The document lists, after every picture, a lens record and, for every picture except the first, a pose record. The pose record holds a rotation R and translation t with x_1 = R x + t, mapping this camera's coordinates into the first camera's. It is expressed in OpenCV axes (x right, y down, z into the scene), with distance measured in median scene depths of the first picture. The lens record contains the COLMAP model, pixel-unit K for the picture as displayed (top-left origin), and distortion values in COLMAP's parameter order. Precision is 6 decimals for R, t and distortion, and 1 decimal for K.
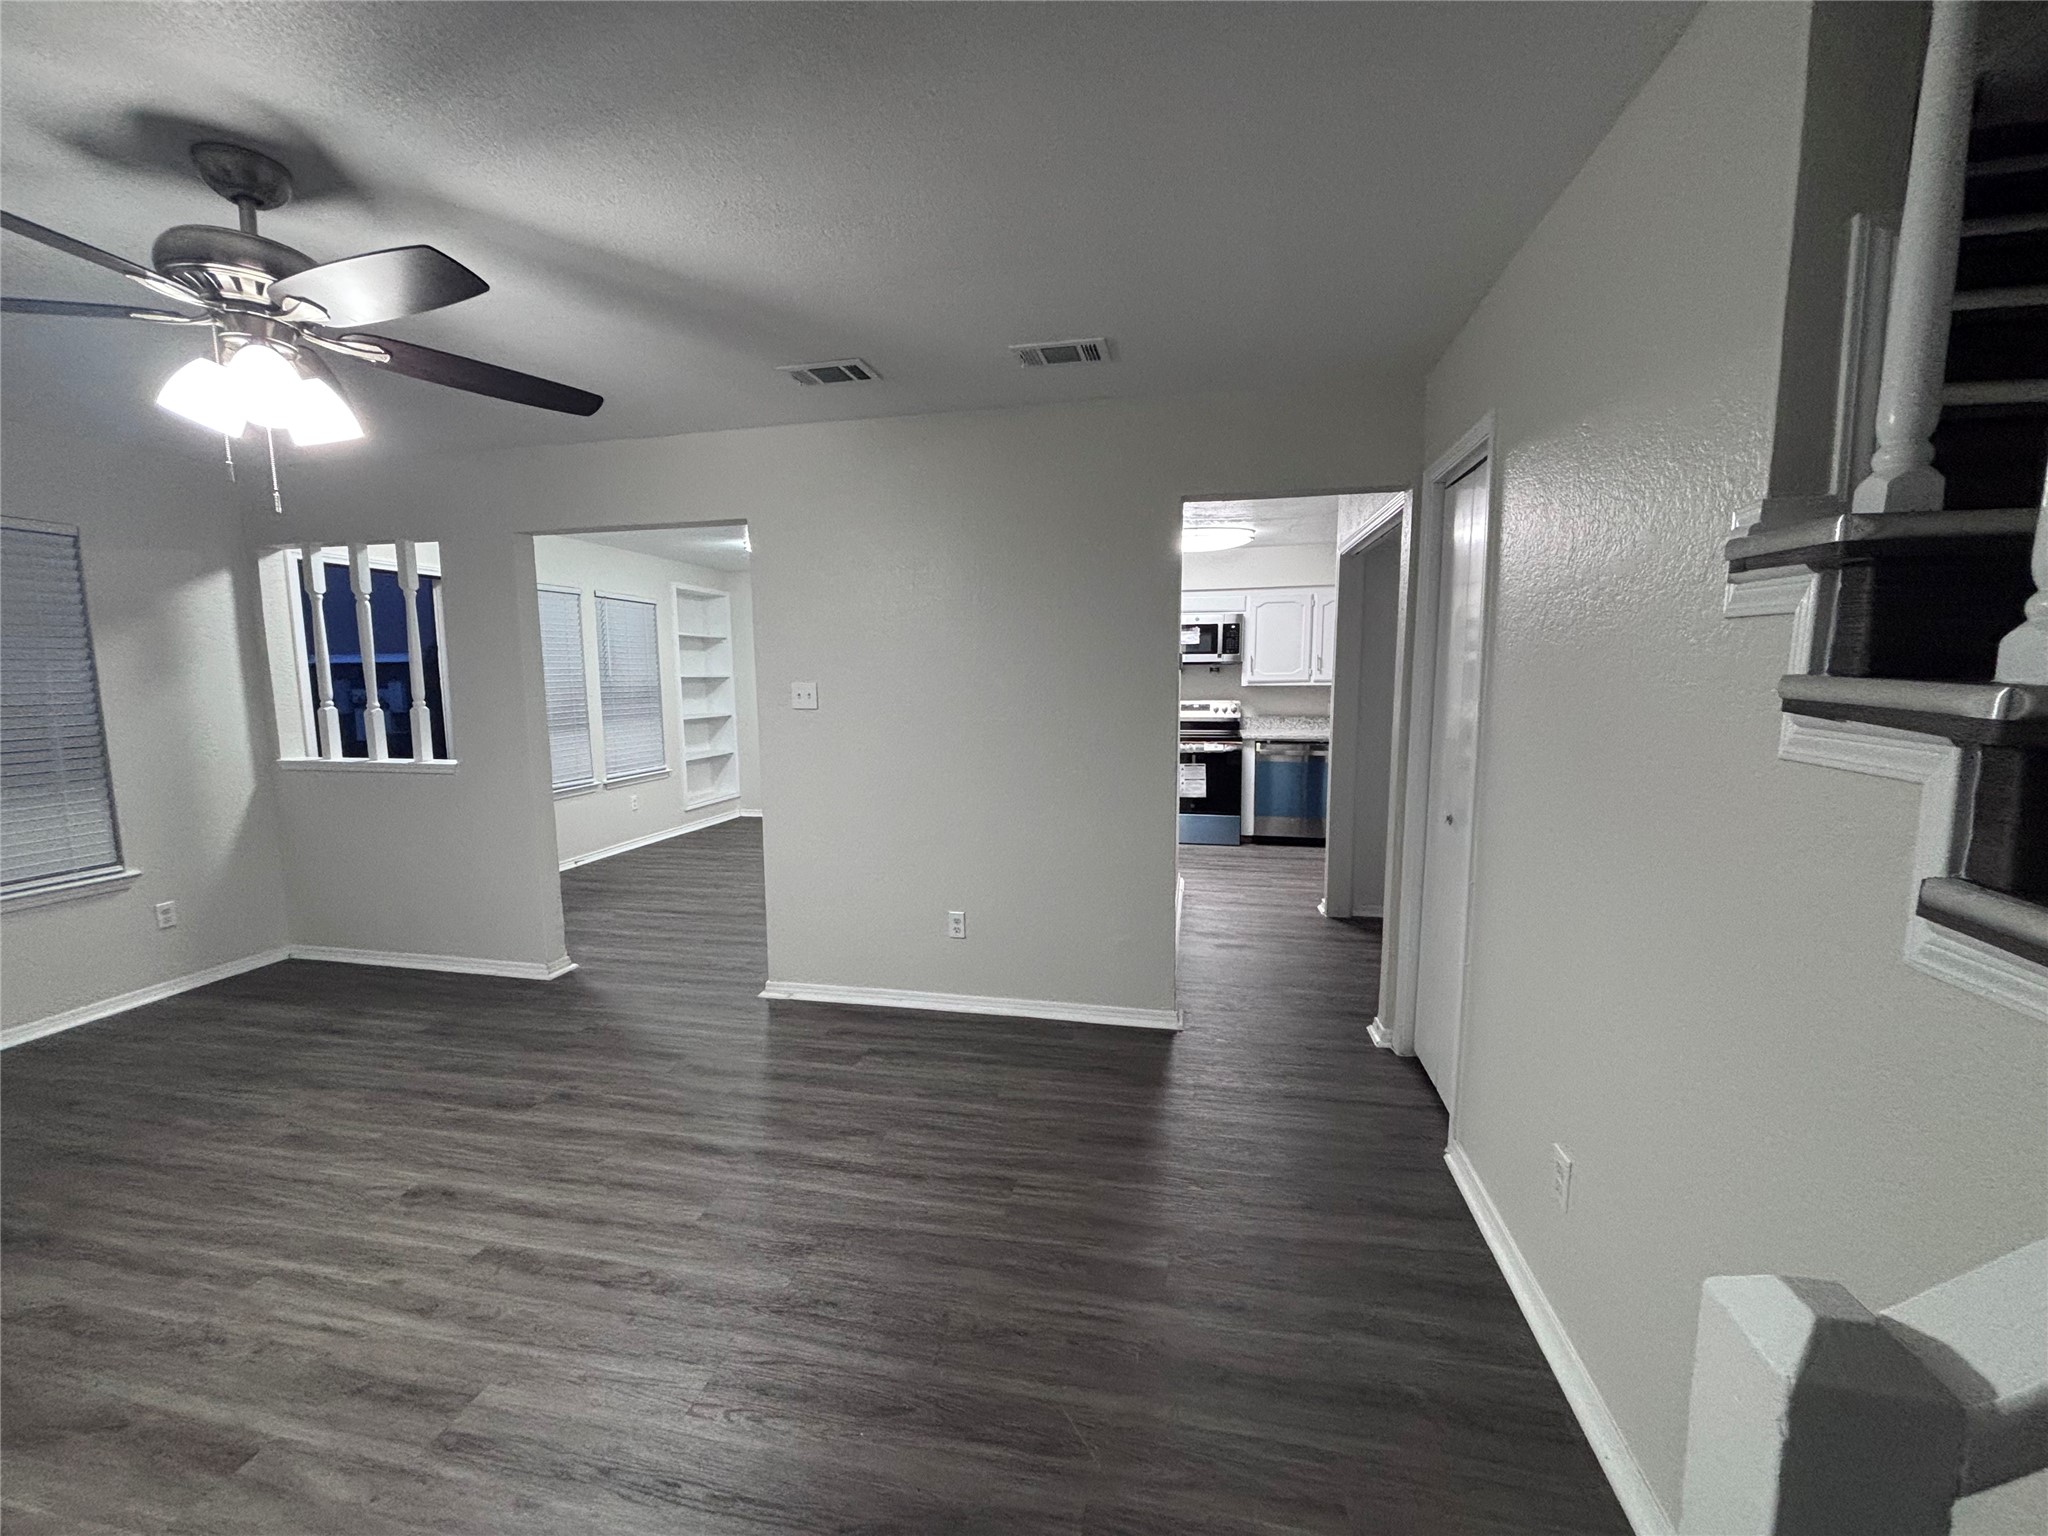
lens RADIAL K [[827.3, 0, 1021.1], [0, 827.3, 765.9], [0, 0, 1]] dist [-0.001727, -0.000010]
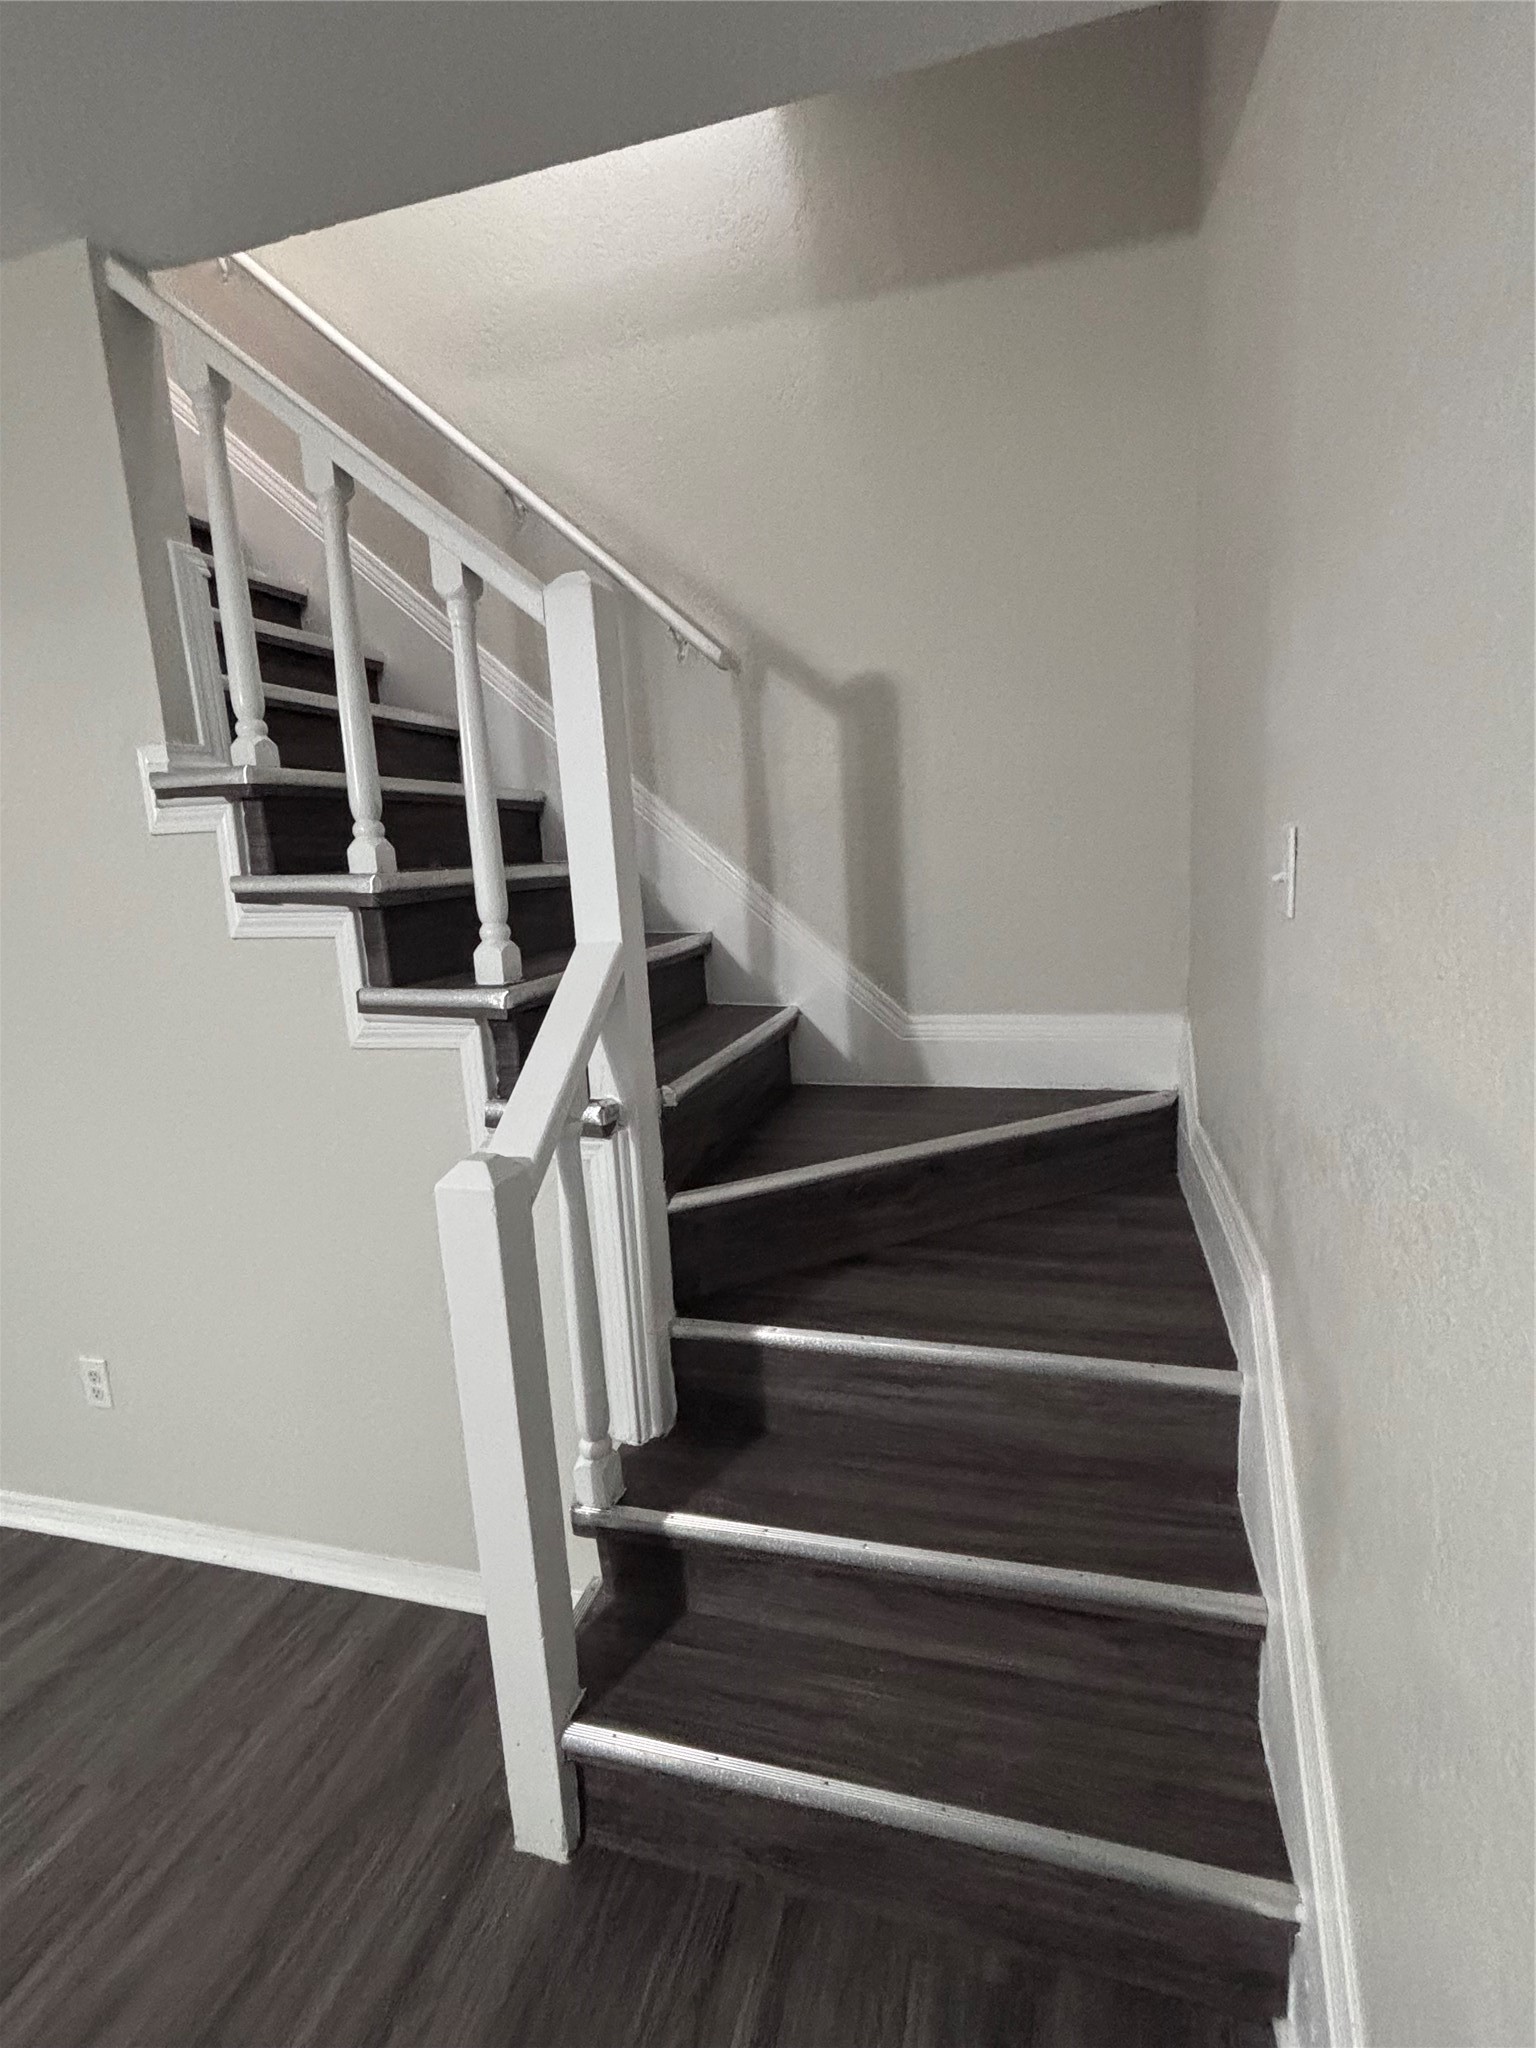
lens RADIAL K [[1027.0, 0, 768.5], [0, 1027.0, 1021.6], [0, 0, 1]] dist [-0.000453, -0.000075]
pose [[0.077269, -0.170618, 0.982303, -0.773992], [0.168461, 0.973317, 0.155806, 0.011064], [-0.982675, 0.153441, 0.103949, -0.029480]]
